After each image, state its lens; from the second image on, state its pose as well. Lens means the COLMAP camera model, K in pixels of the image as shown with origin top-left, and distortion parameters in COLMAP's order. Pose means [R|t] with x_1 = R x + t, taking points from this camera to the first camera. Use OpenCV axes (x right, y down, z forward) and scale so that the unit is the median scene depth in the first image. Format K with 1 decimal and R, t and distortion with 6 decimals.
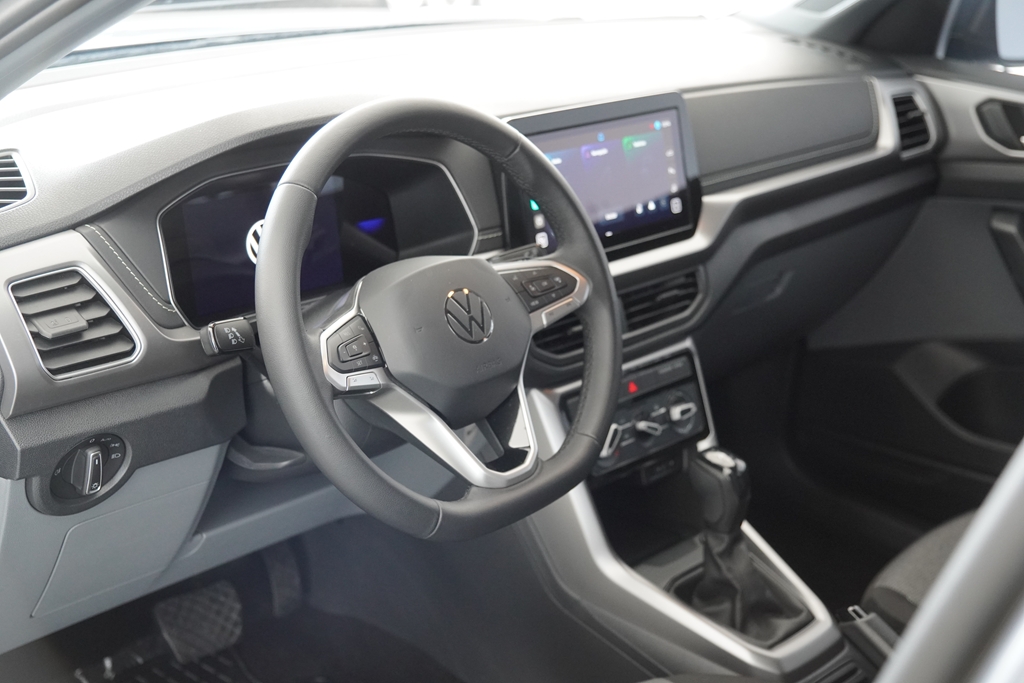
lens RADIAL K [[1455.4, 0, 512.0], [0, 1455.4, 341.5], [0, 0, 1]] dist [0.168161, 0.066105]
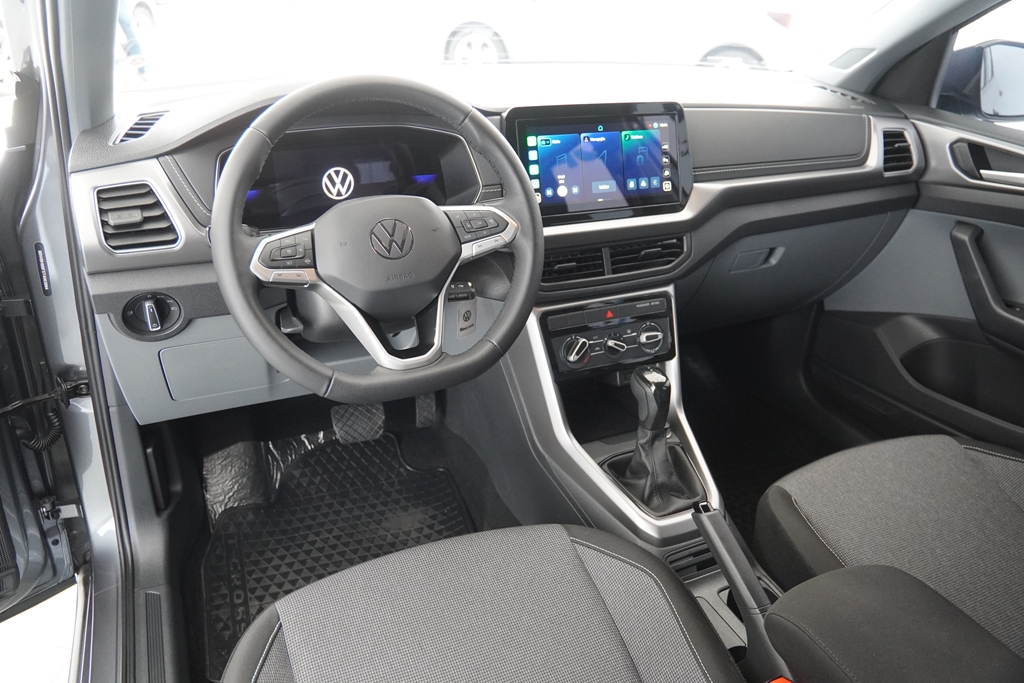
lens RADIAL K [[765.9, 0, 512.0], [0, 765.9, 341.5], [0, 0, 1]] dist [-0.141213, 0.104056]
pose [[0.929980, 0.143116, -0.338608, 0.240686], [-0.114553, 0.988063, 0.102997, -0.006739], [0.349307, -0.056997, 0.935273, 0.290202]]
